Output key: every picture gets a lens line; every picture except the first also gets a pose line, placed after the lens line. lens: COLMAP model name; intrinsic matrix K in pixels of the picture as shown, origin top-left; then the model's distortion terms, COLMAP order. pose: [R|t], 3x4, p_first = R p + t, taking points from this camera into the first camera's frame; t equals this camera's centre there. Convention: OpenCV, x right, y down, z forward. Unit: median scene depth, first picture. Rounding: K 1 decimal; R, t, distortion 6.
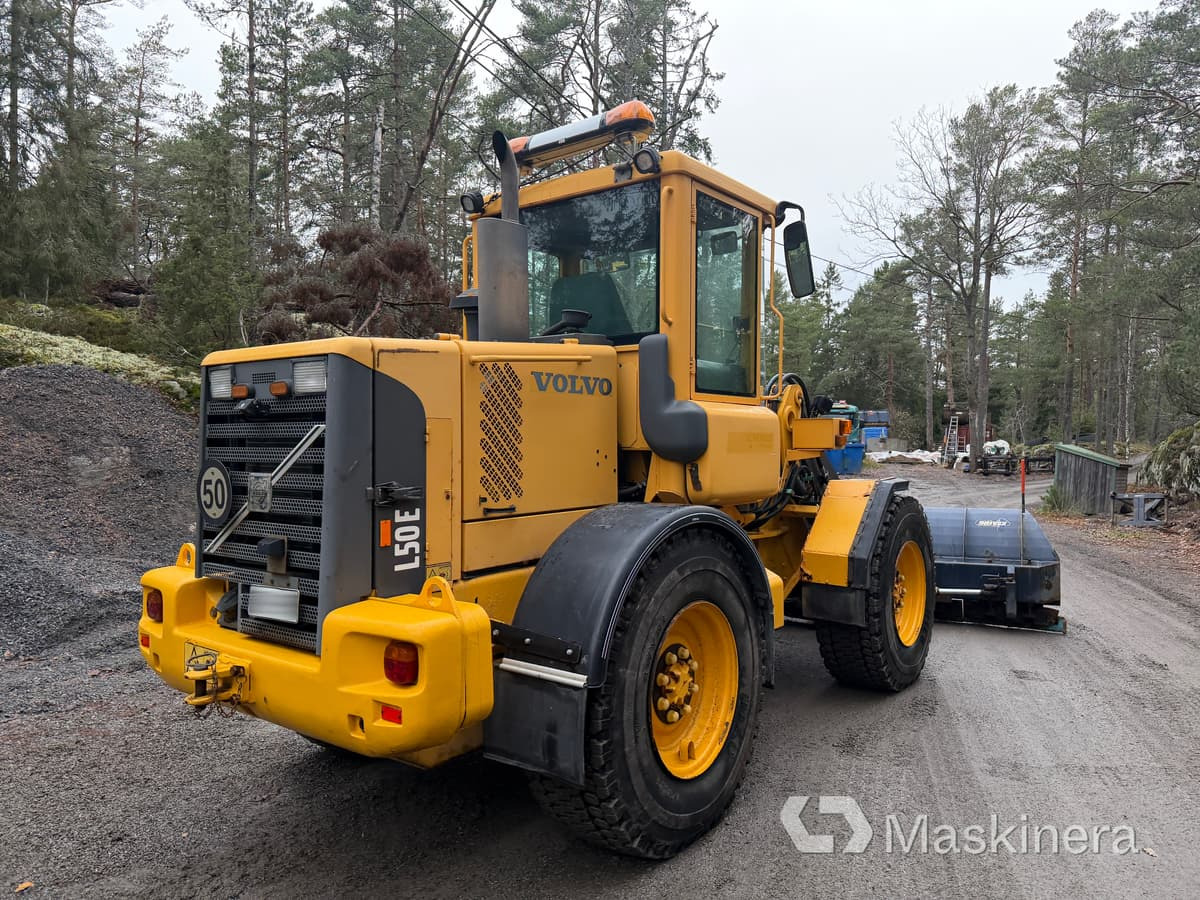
lens RADIAL K [[850.8, 0, 600.0], [0, 850.8, 445.9], [0, 0, 1]] dist [0.014441, -0.021281]
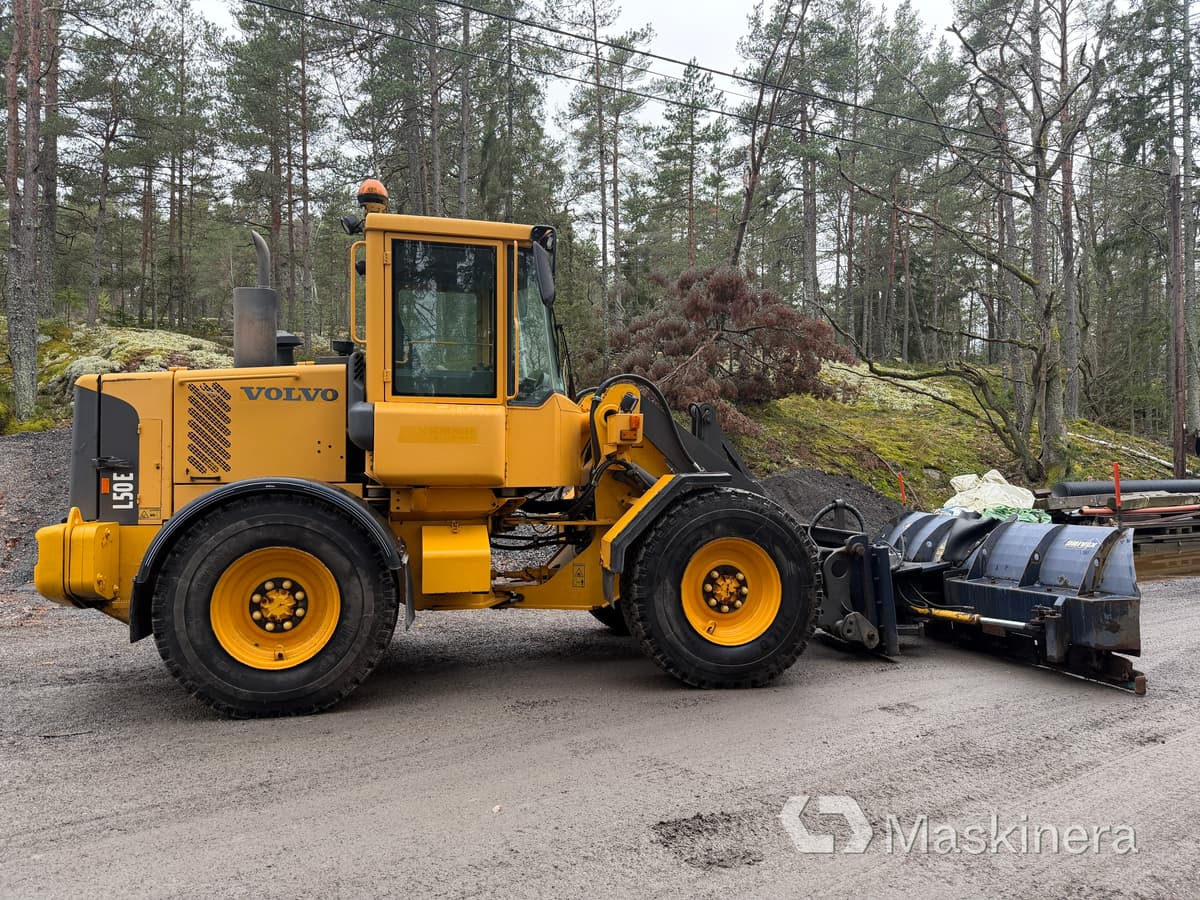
lens RADIAL K [[850.8, 0, 603.4], [0, 850.8, 455.9], [0, 0, 1]] dist [0.014441, -0.021281]
pose [[0.771492, -0.009957, -0.636161, 1.343280], [-0.004234, 0.999775, -0.020783, 0.060640], [0.636225, 0.018727, 0.771276, 0.254268]]
